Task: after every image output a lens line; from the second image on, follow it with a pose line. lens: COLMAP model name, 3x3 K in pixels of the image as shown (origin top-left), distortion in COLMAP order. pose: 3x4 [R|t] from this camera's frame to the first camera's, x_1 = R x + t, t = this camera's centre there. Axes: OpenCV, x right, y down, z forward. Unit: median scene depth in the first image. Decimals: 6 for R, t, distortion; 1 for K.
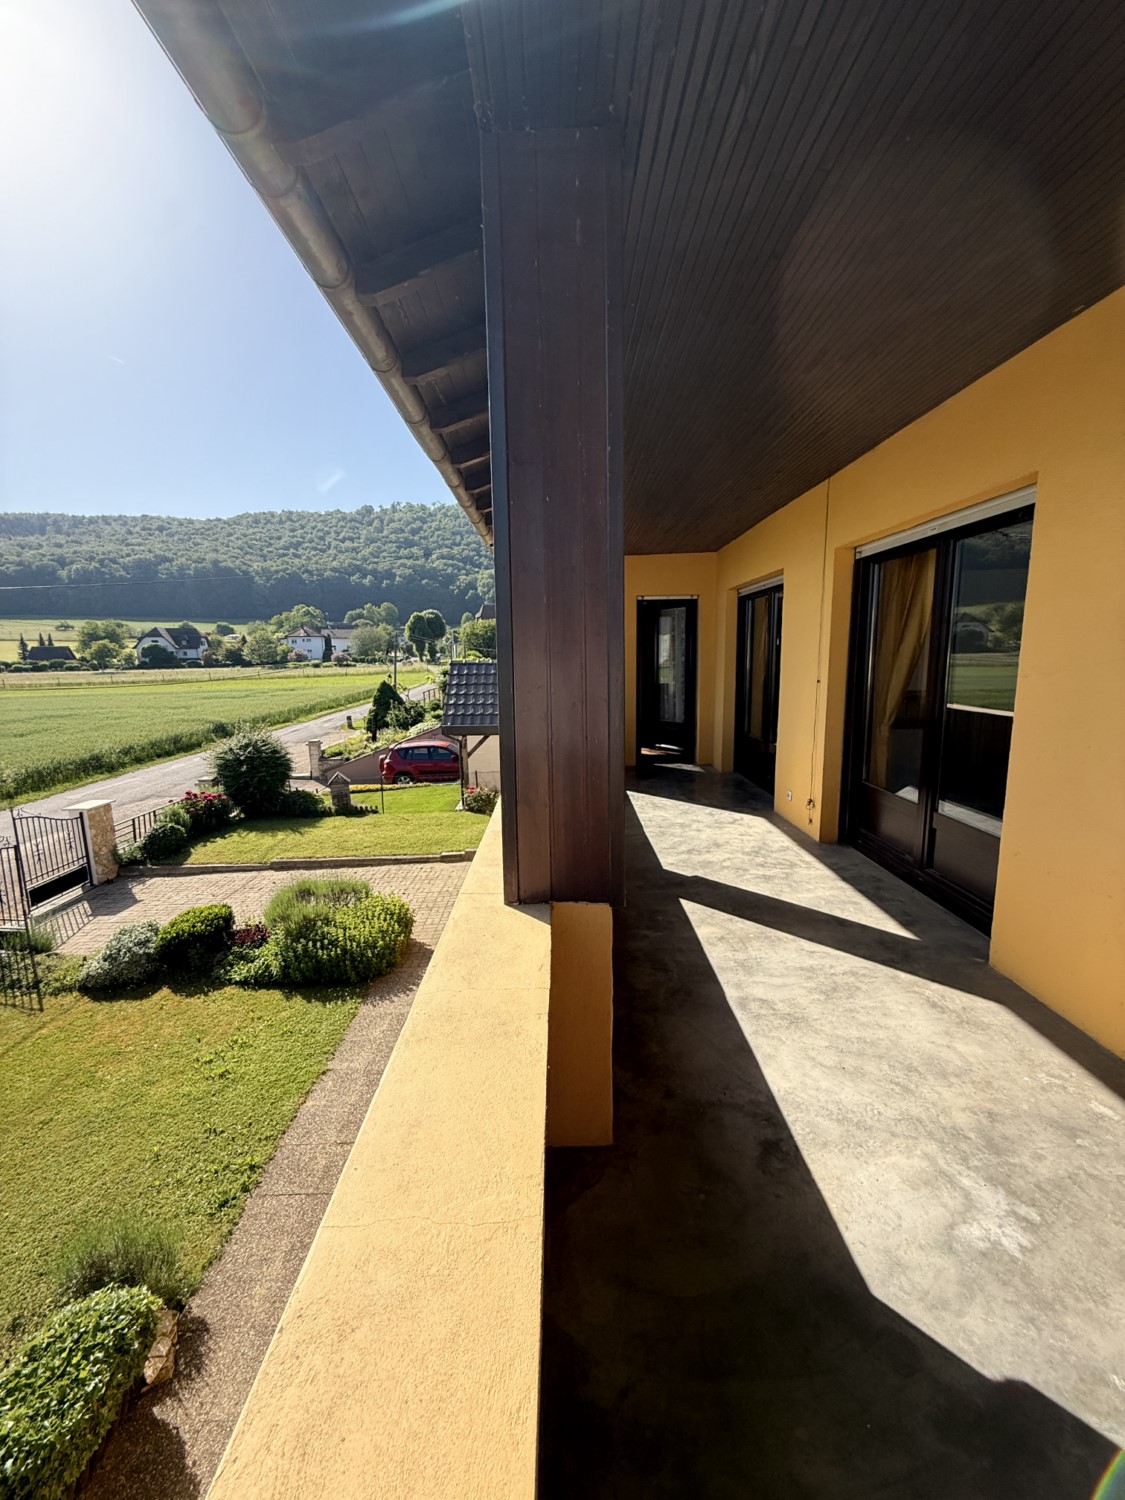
lens RADIAL K [[598.1, 0, 557.4], [0, 598.1, 749.2], [0, 0, 1]] dist [0.001459, 0.000118]
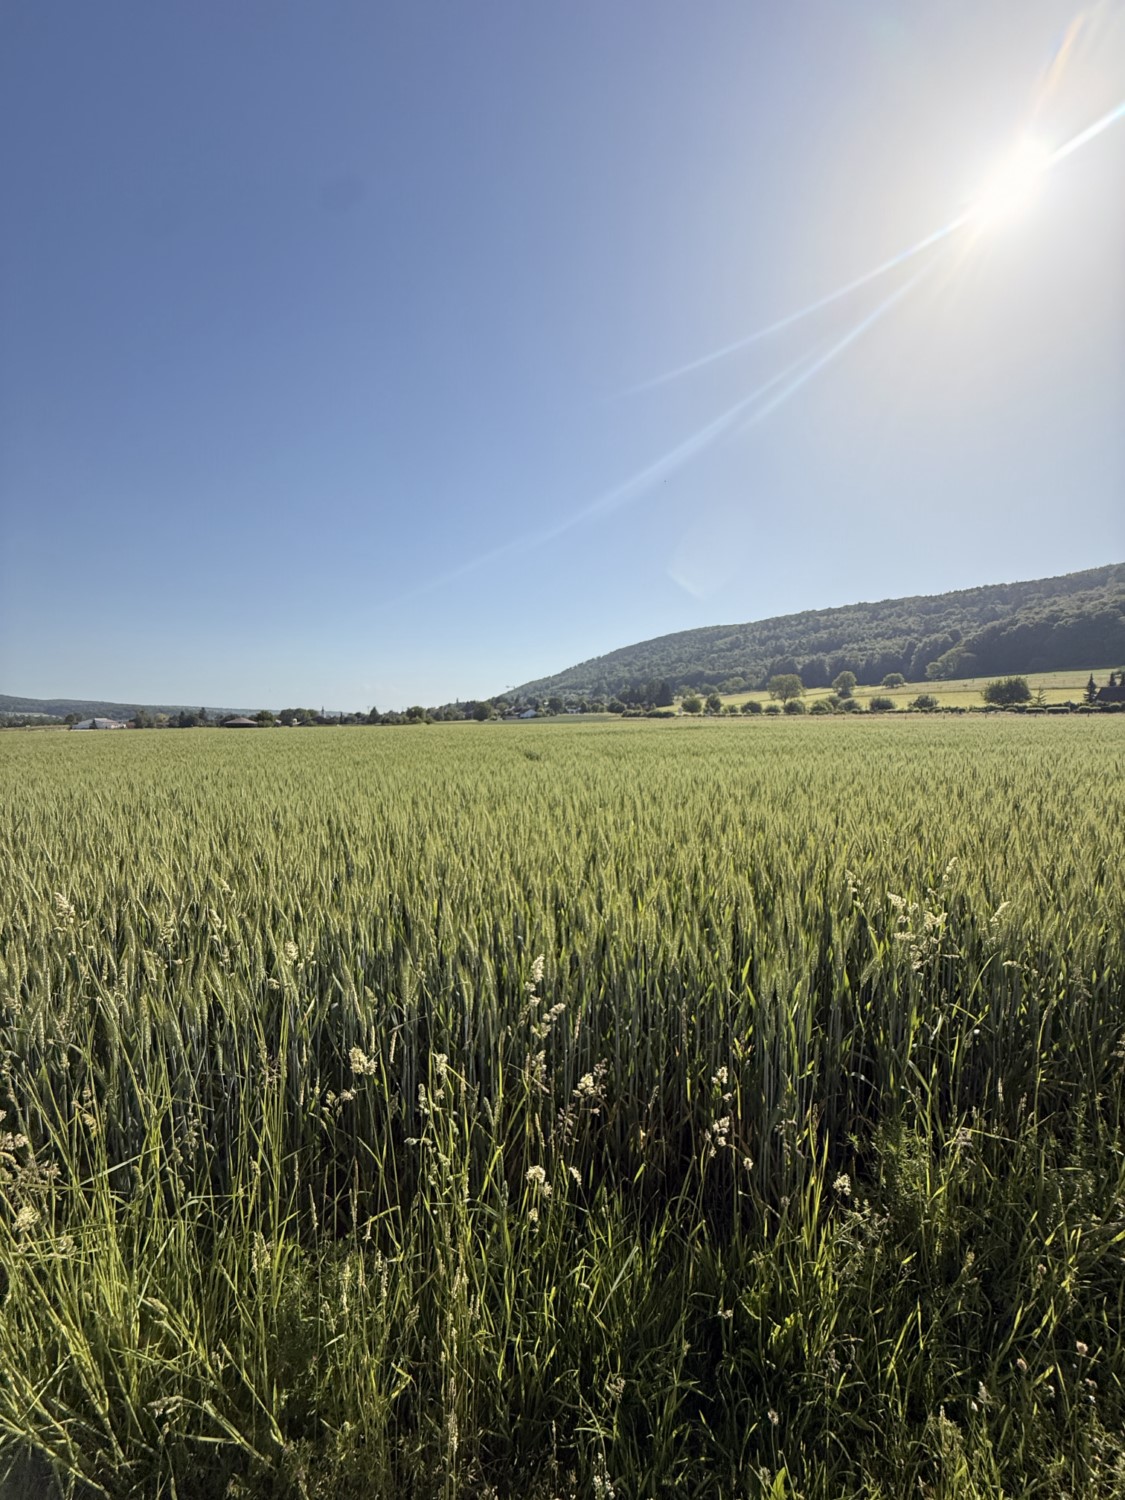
lens RADIAL K [[598.1, 0, 562.3], [0, 598.1, 745.6], [0, 0, 1]] dist [0.001459, 0.000118]
pose [[0.163886, 0.058251, -0.984758, -2.858284], [-0.158007, 0.986917, 0.032083, 0.332496], [0.973743, 0.150340, 0.170946, 1.719707]]
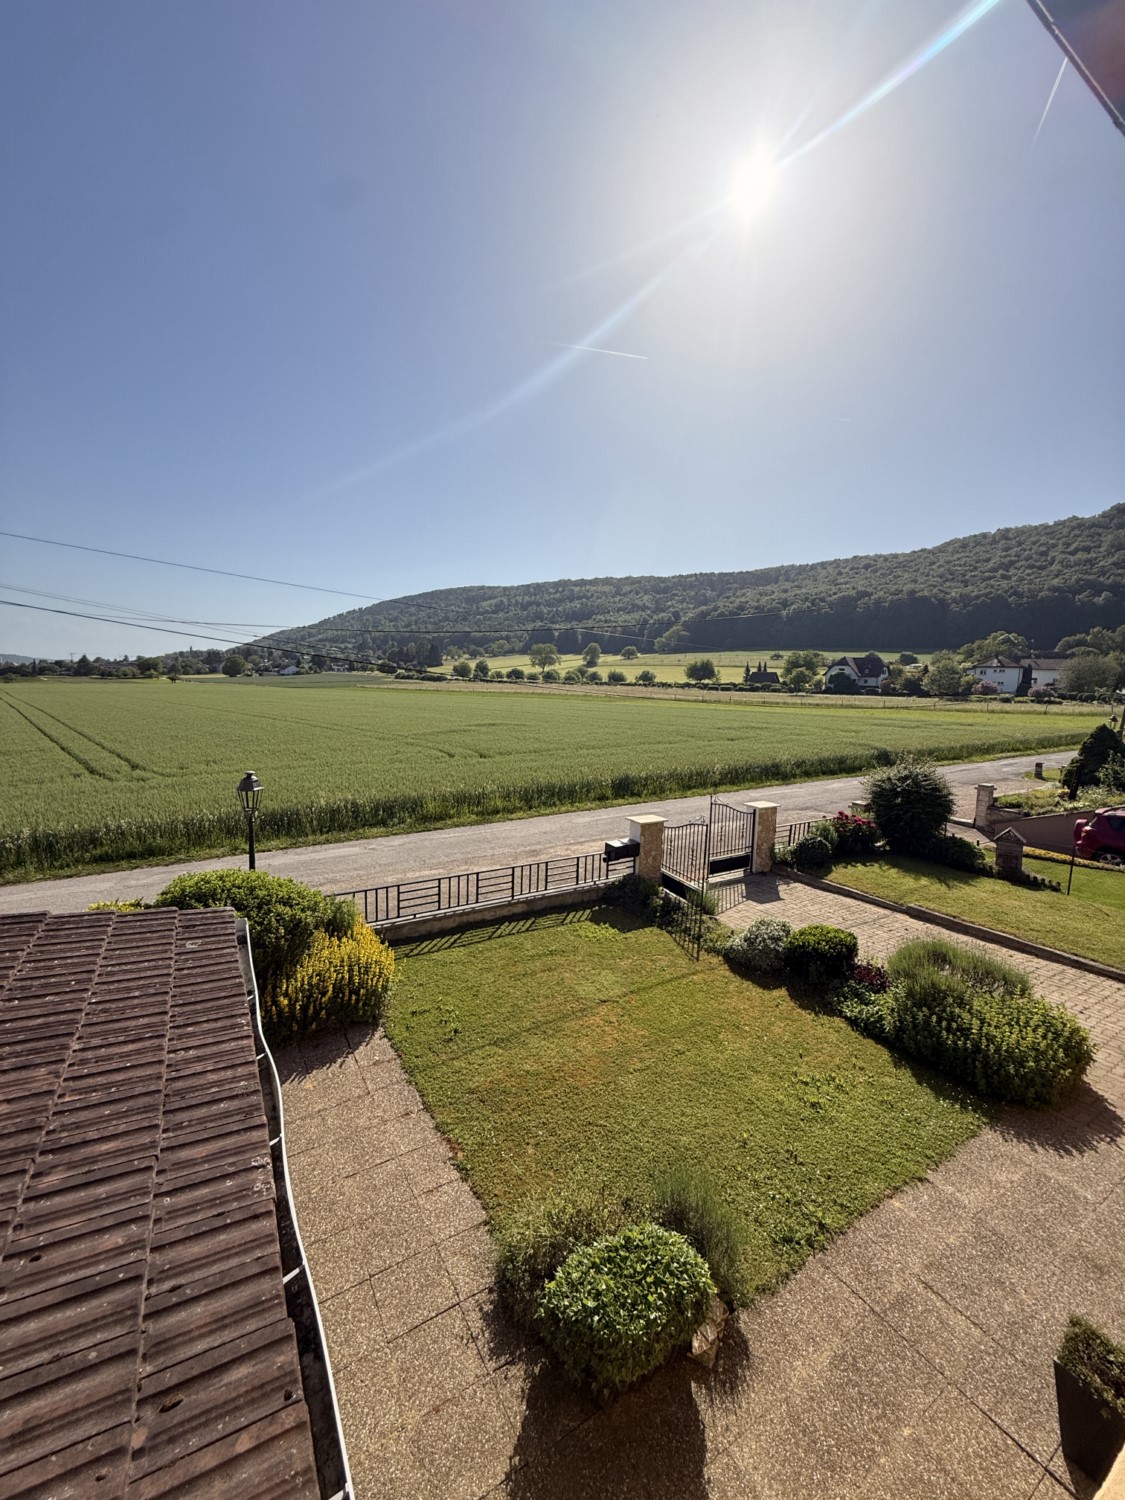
lens RADIAL K [[598.1, 0, 566.4], [0, 598.1, 748.8], [0, 0, 1]] dist [0.001459, 0.000118]
pose [[0.529054, 0.129090, -0.838712, -0.013575], [-0.169682, 0.984494, 0.044494, -0.002285], [0.831450, 0.118775, 0.542755, 0.030499]]
